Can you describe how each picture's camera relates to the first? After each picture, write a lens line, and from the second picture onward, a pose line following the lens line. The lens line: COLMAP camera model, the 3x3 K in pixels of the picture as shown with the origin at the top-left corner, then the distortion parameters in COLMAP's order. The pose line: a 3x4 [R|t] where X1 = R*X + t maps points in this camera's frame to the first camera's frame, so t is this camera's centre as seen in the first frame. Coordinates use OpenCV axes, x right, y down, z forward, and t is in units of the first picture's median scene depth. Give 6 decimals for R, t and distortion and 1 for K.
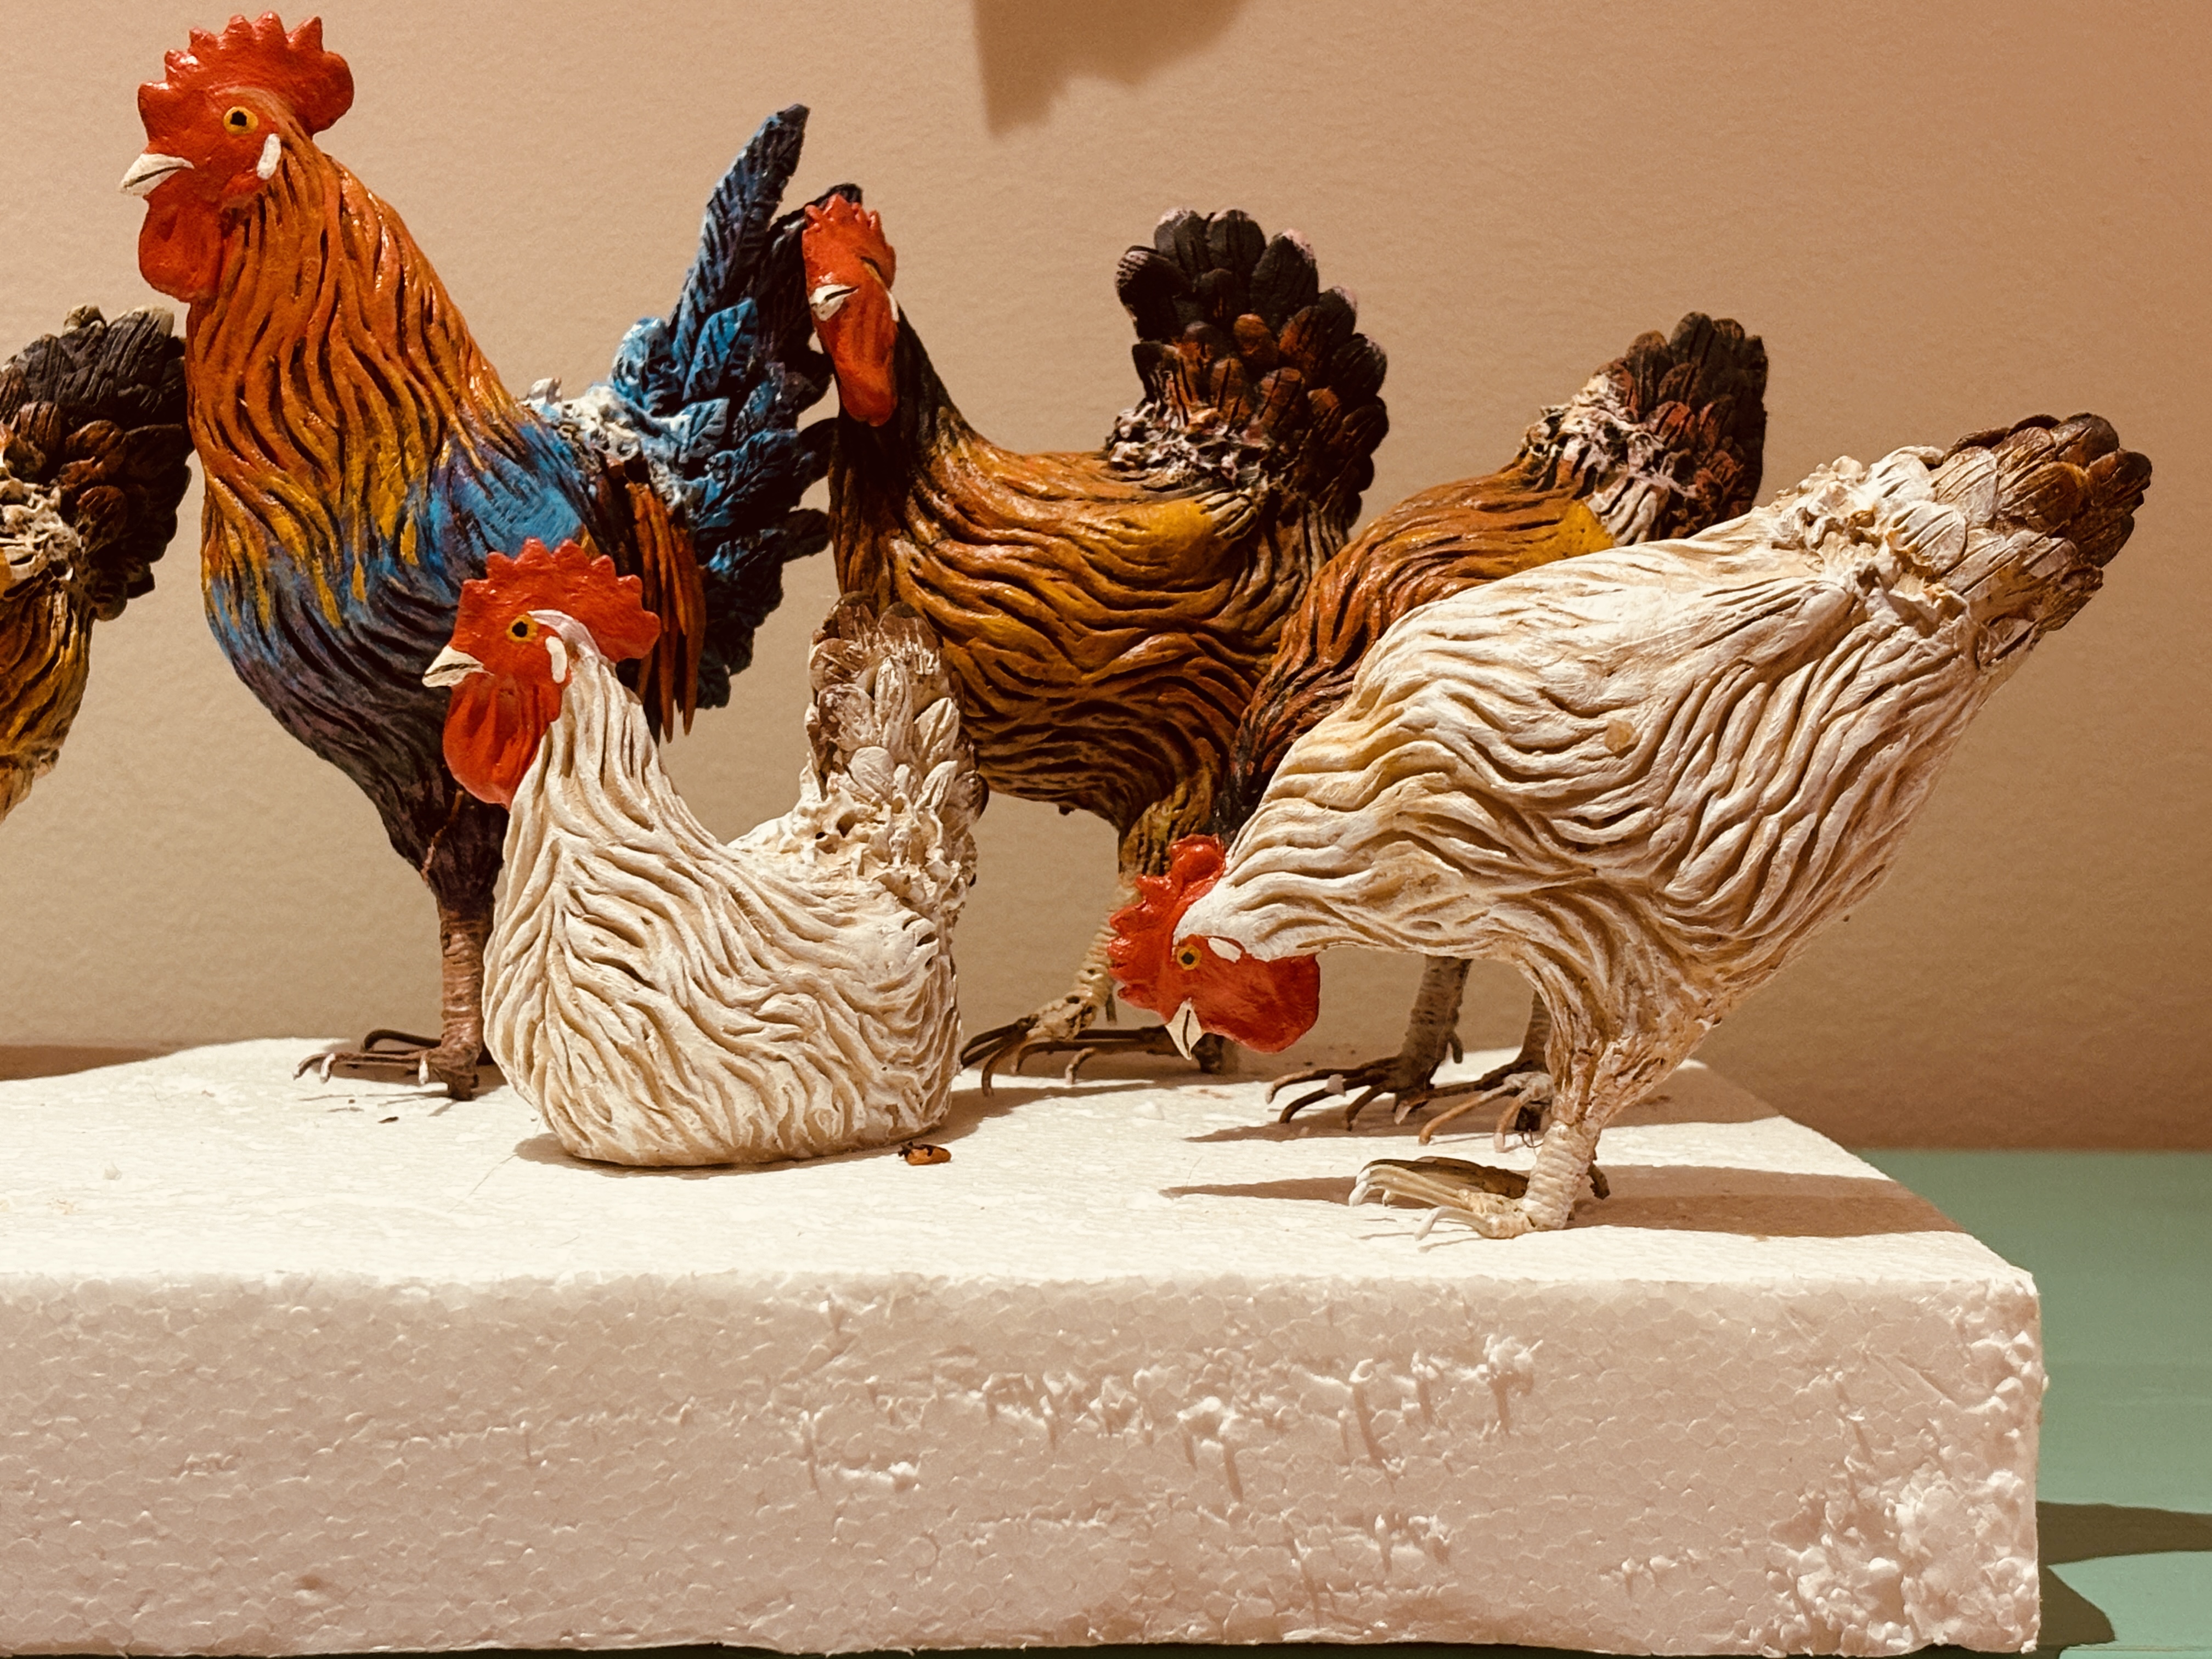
lens RADIAL K [[4290.1, 0, 1113.0], [0, 4290.1, 840.0], [0, 0, 1]] dist [0.192331, 0.000000]
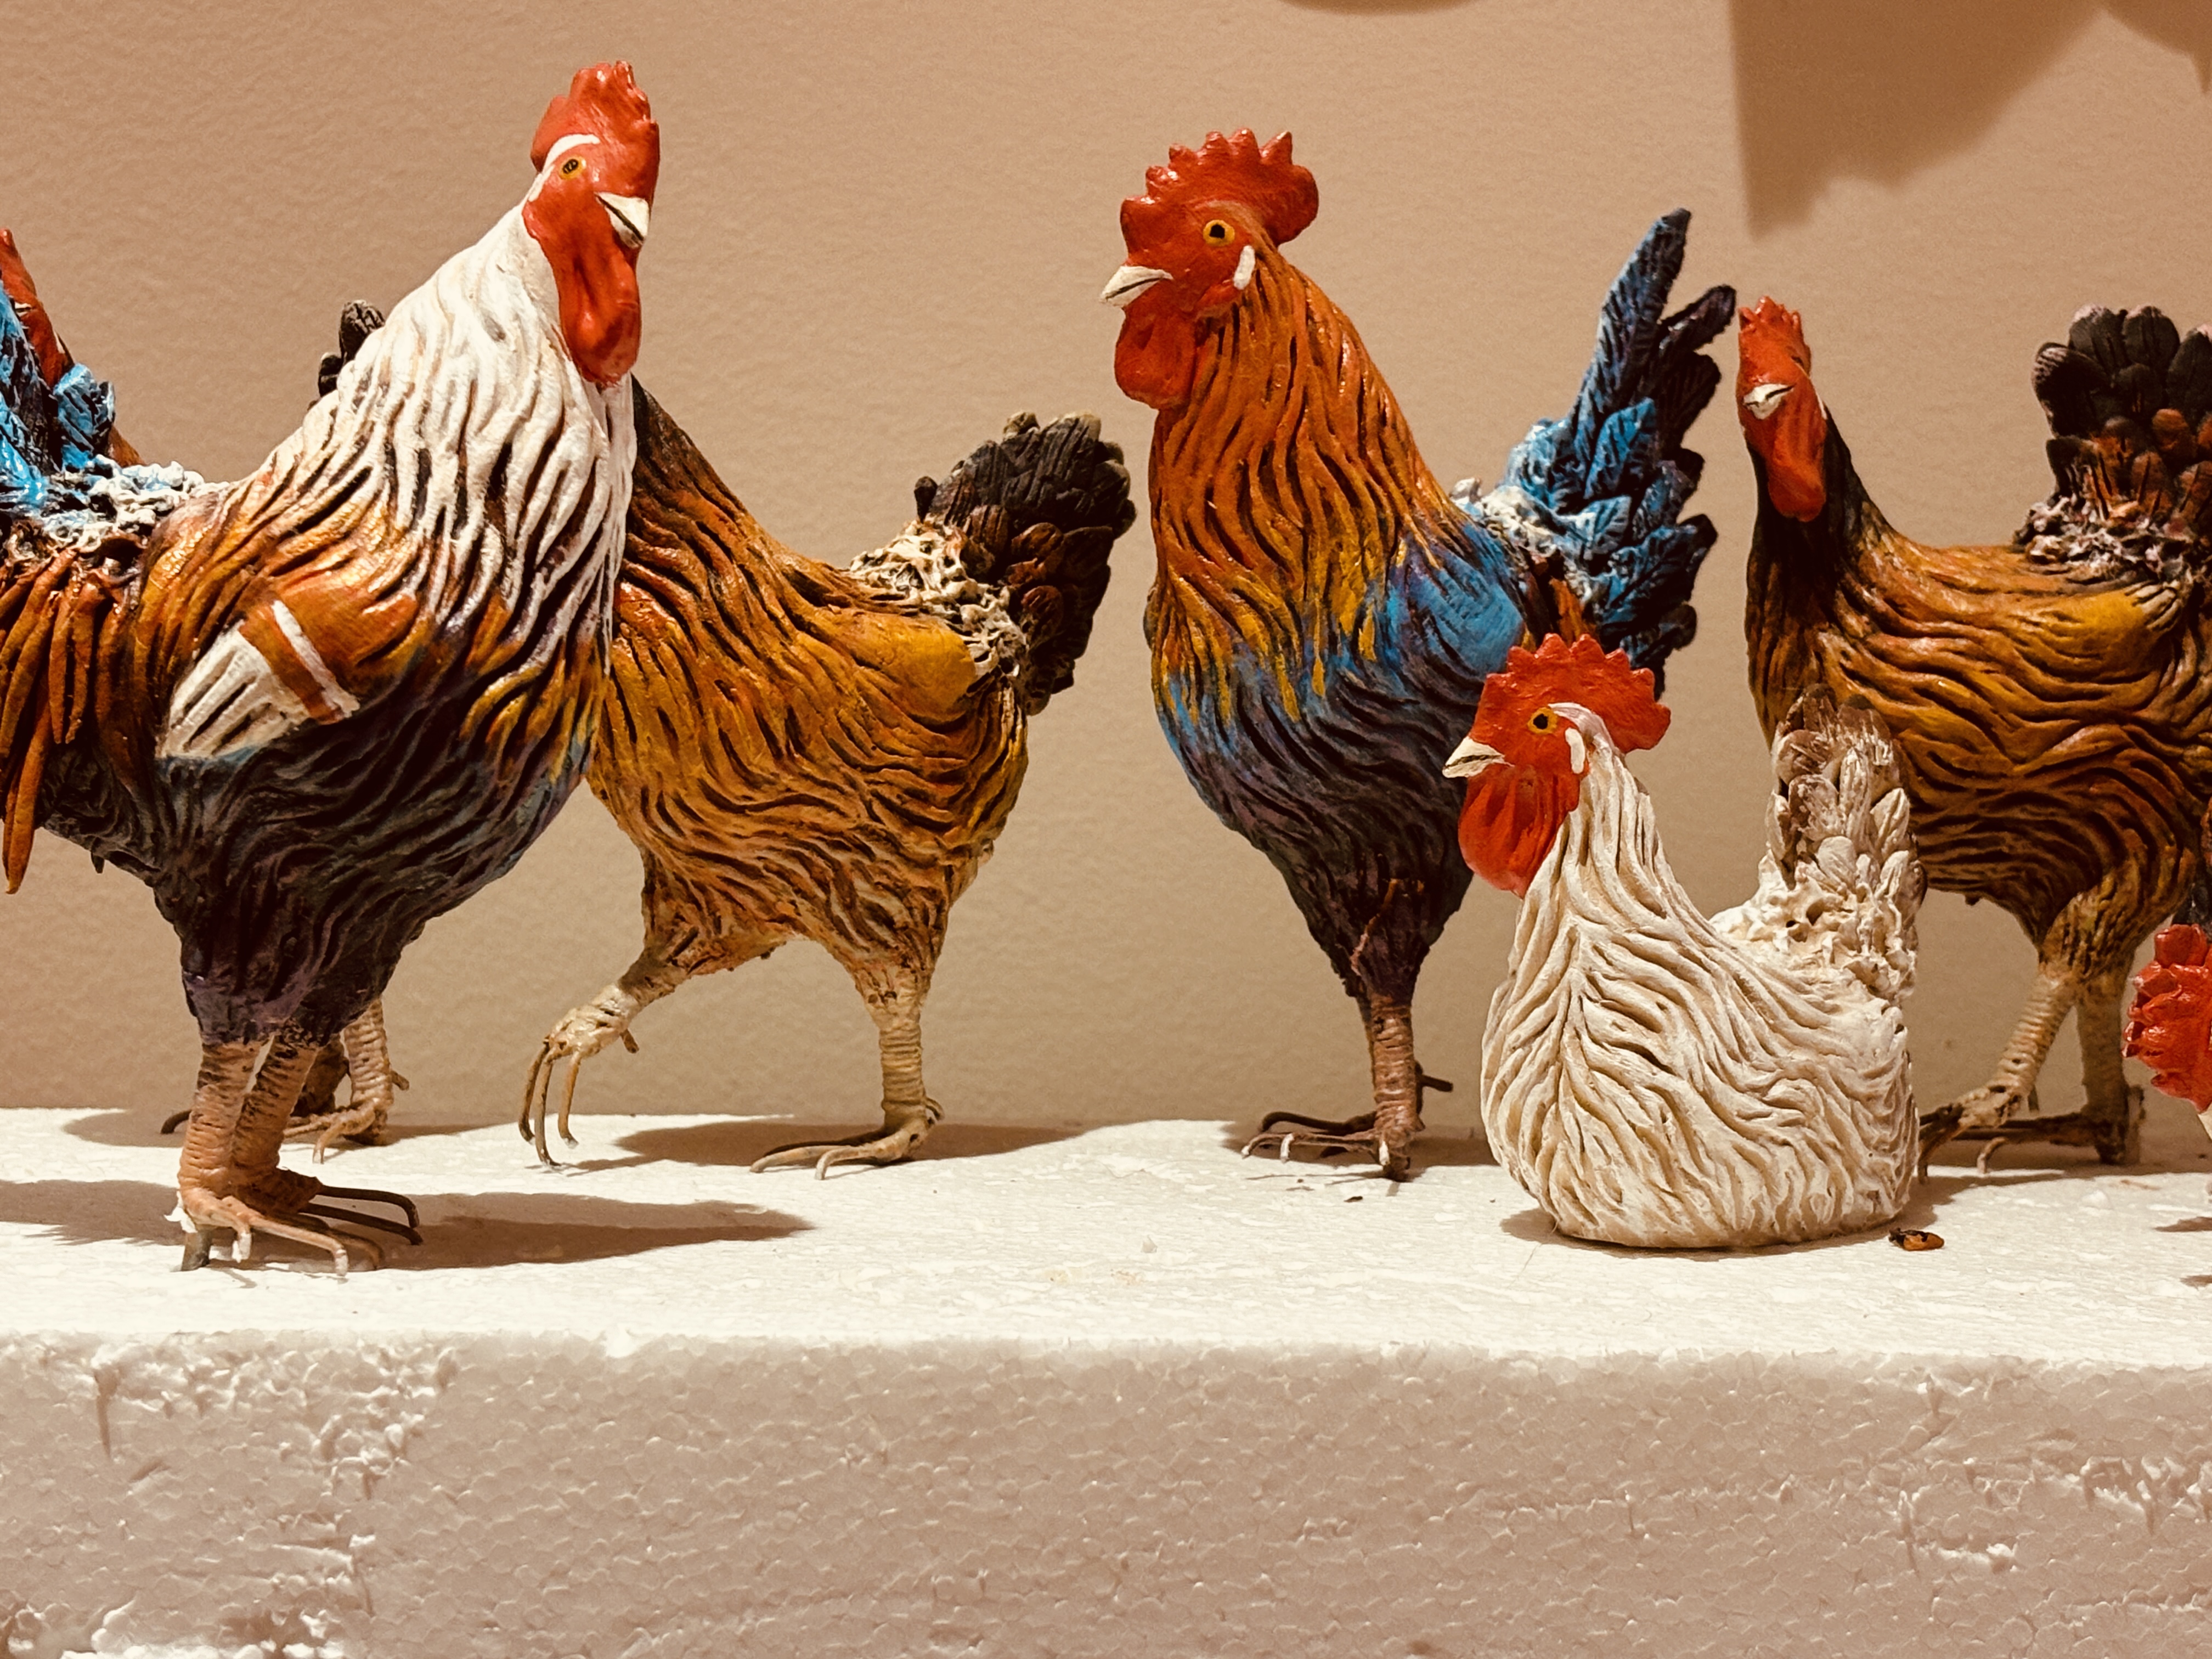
lens RADIAL K [[4290.1, 0, 1143.1], [0, 4290.1, 851.3], [0, 0, 1]] dist [0.192331, 0.000000]
pose [[0.999165, 0.002410, -0.040789, -0.175078], [-0.003256, 0.999780, -0.020697, 0.003259], [0.040730, 0.020813, 0.998953, -0.024122]]
